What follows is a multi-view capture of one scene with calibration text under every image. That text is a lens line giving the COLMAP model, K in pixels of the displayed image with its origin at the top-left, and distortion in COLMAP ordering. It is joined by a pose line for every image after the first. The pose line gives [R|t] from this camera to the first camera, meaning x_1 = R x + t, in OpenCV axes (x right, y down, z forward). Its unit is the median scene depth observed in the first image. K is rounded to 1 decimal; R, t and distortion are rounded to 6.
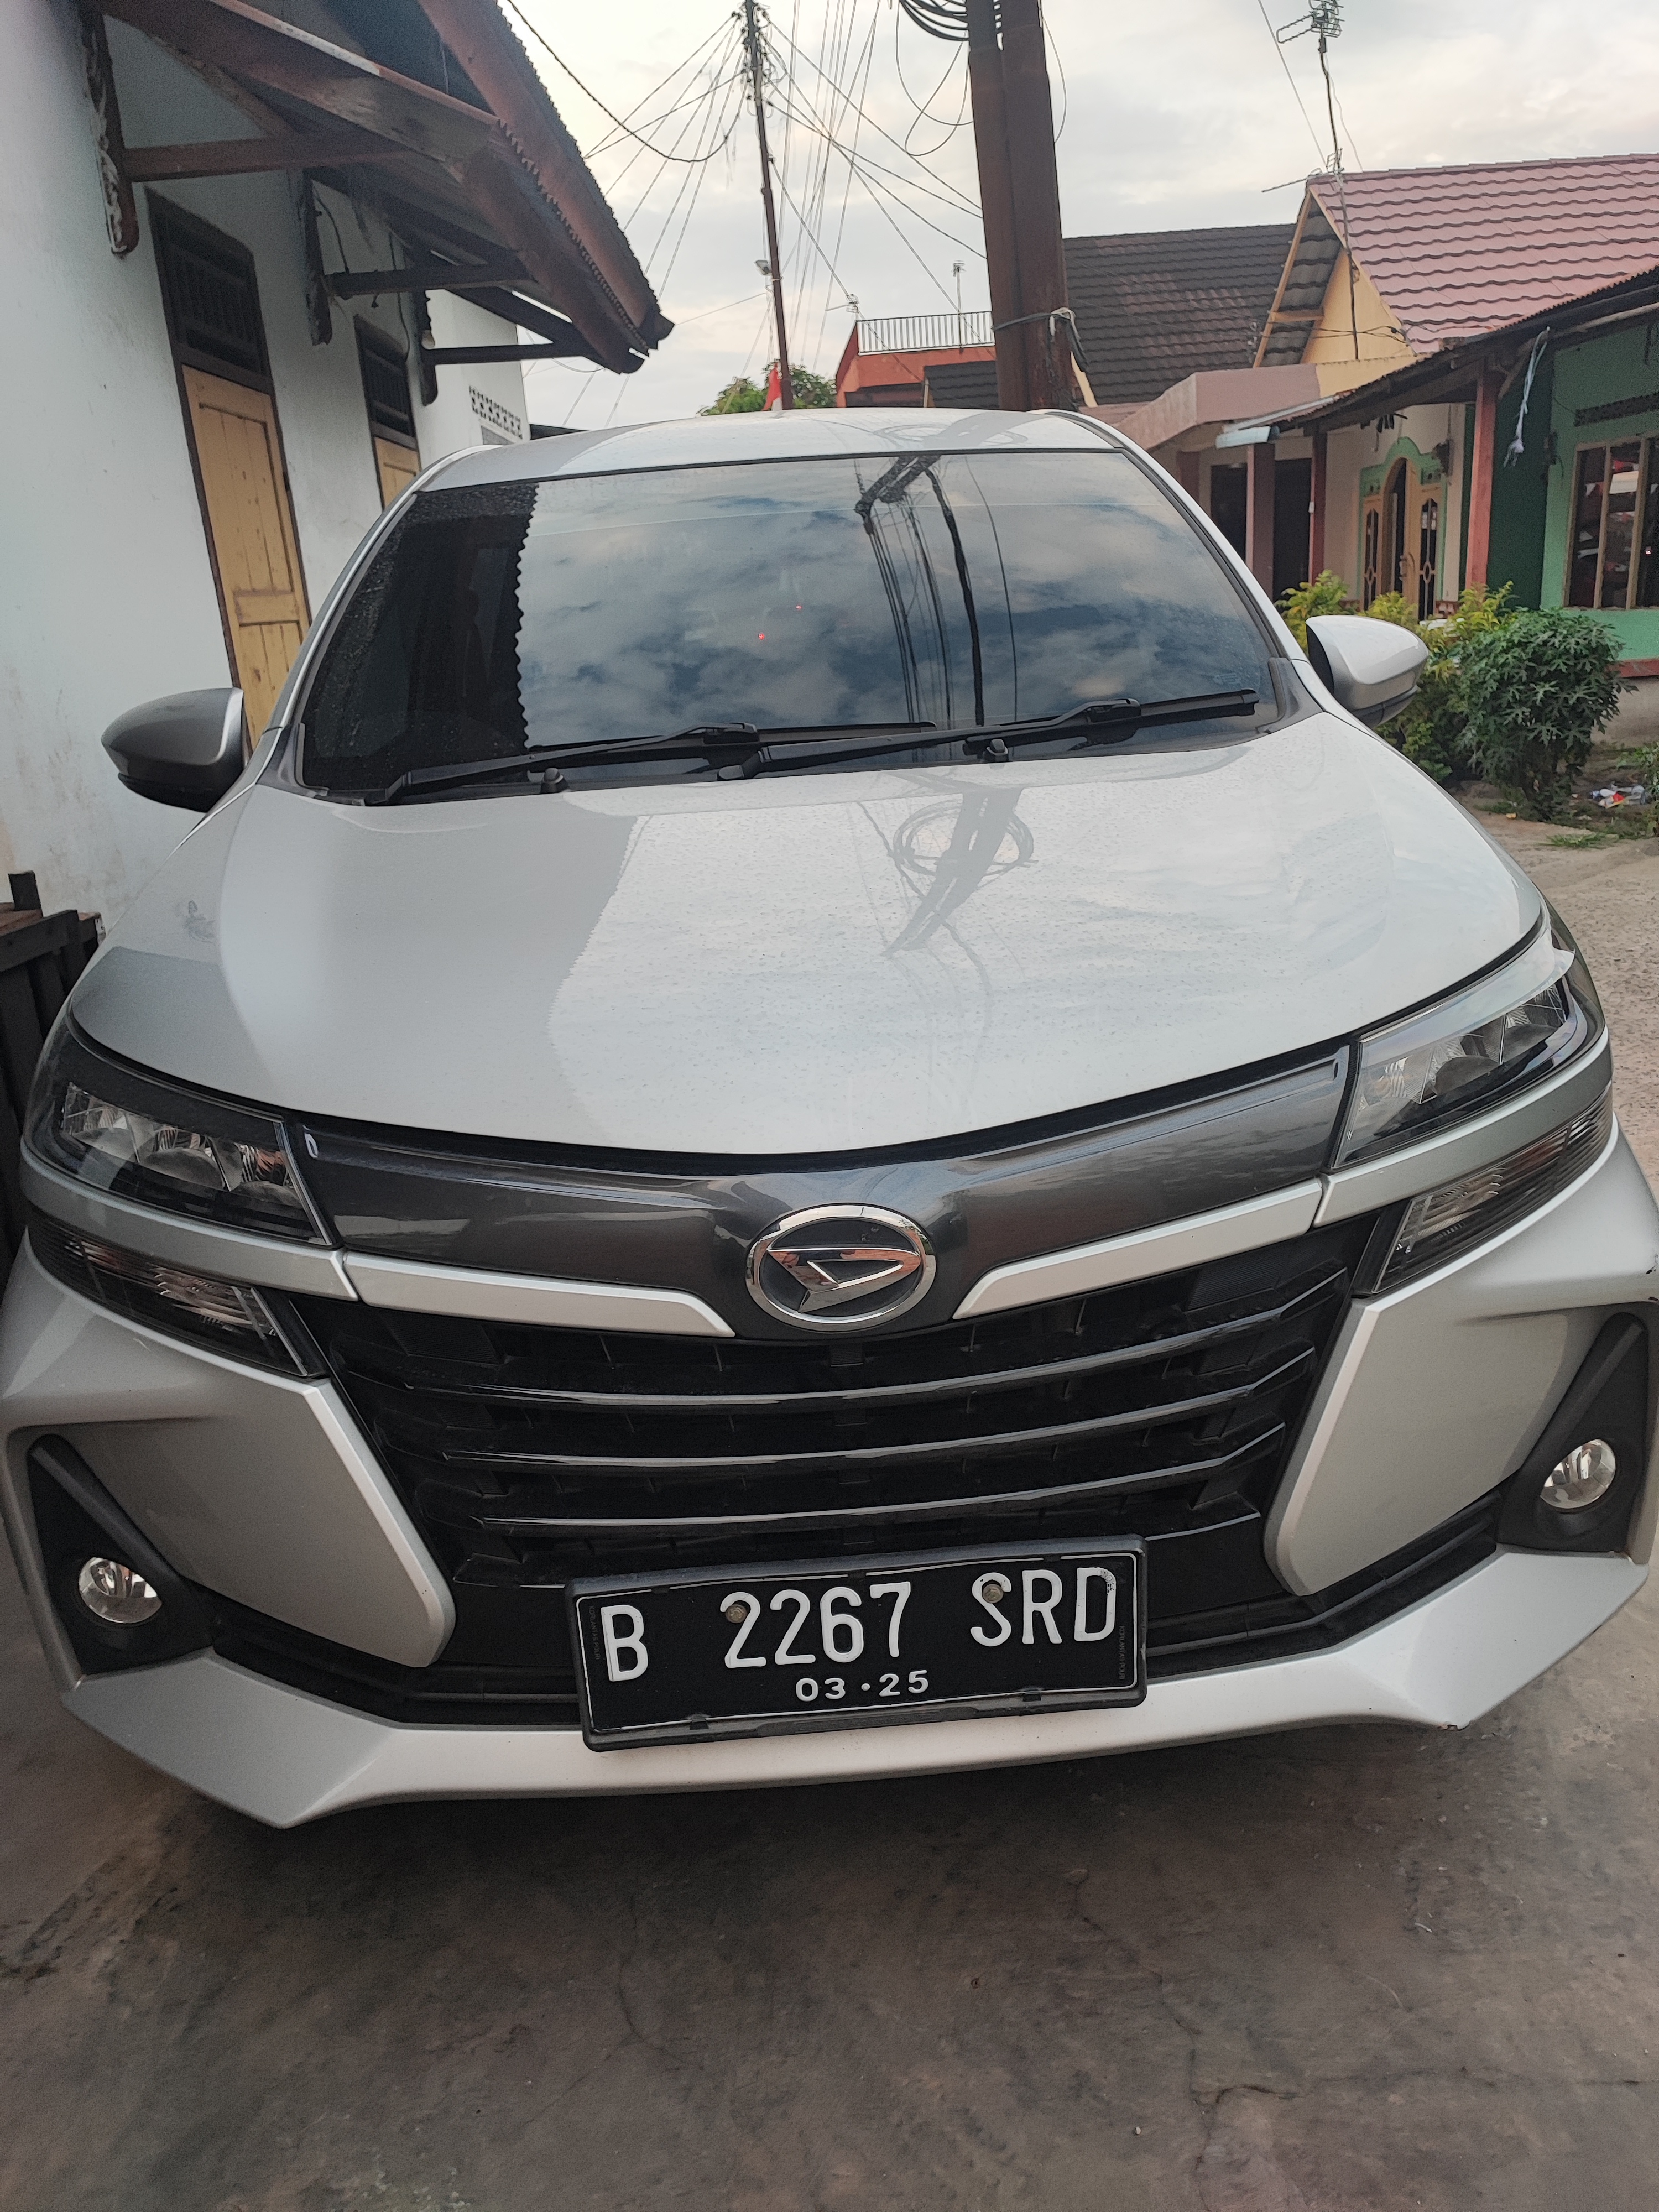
lens RADIAL K [[1616.7, 0, 866.6], [0, 1616.7, 1094.6], [0, 0, 1]] dist [0.033553, -0.030648]
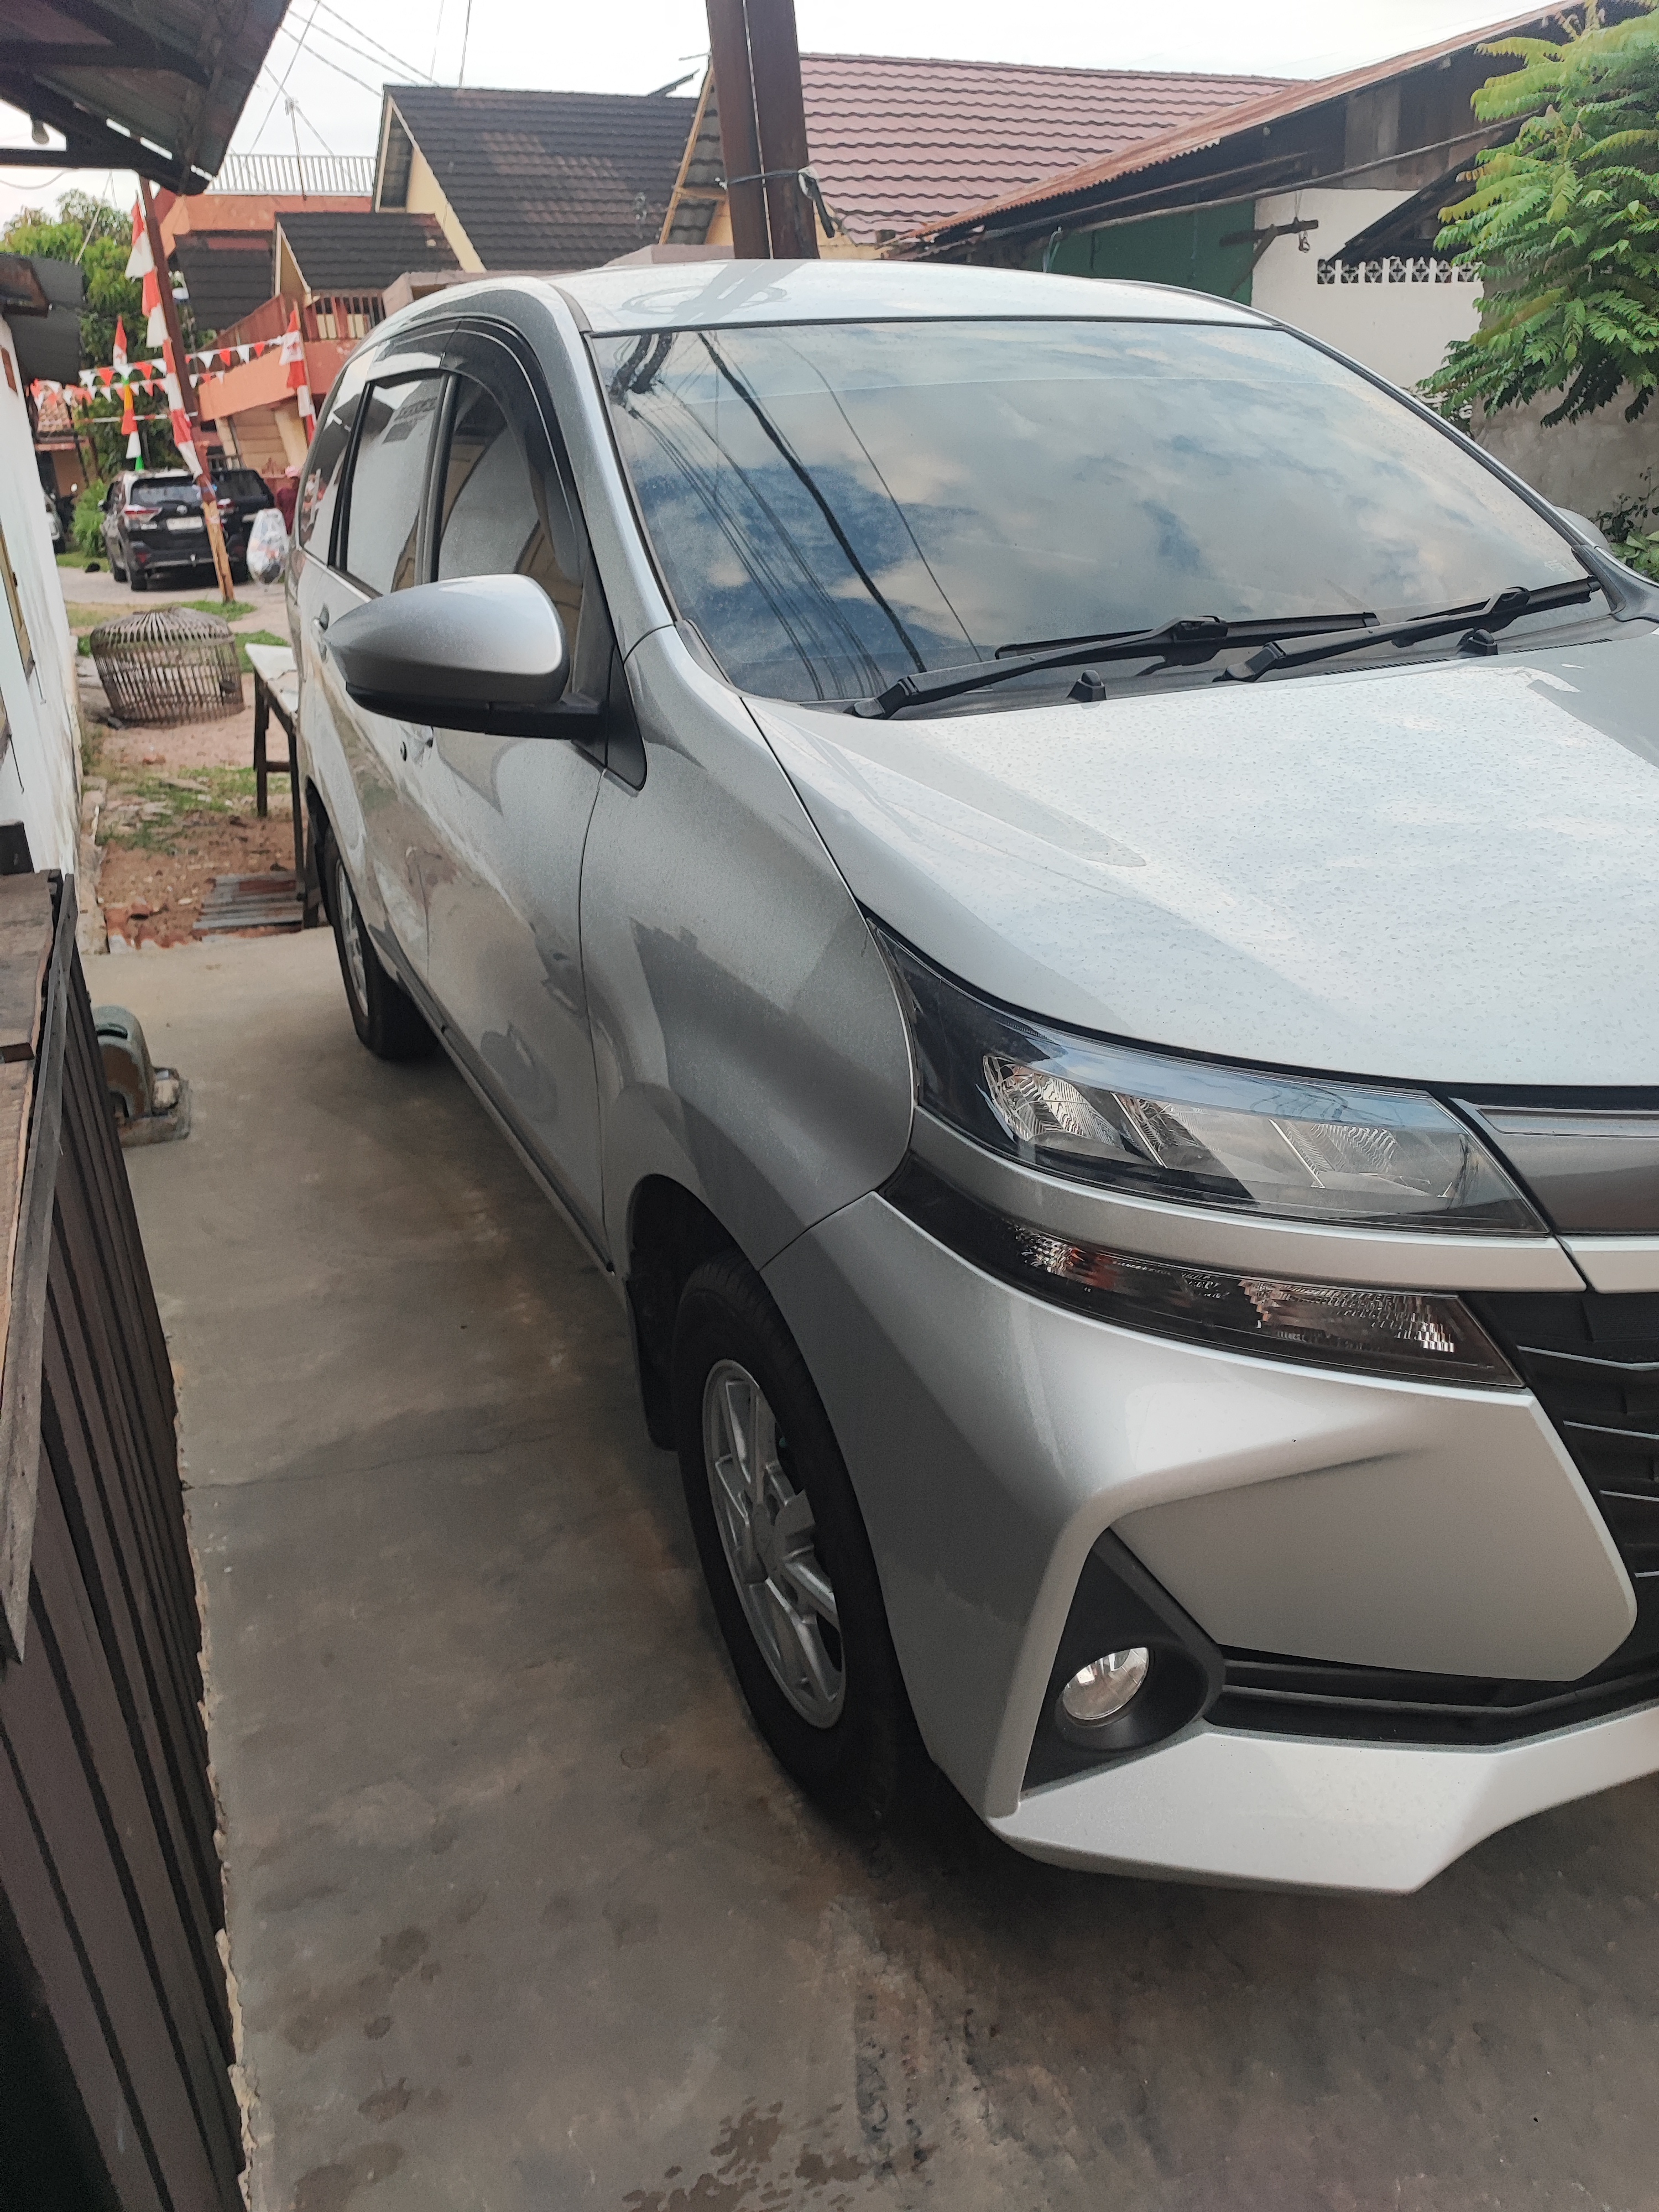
lens RADIAL K [[1616.7, 0, 857.2], [0, 1616.7, 1089.6], [0, 0, 1]] dist [0.033553, -0.030648]
pose [[0.924224, -0.113980, 0.364442, -0.956612], [0.091515, 0.992713, 0.078392, -0.082517], [-0.370722, -0.039100, 0.927921, 0.326861]]
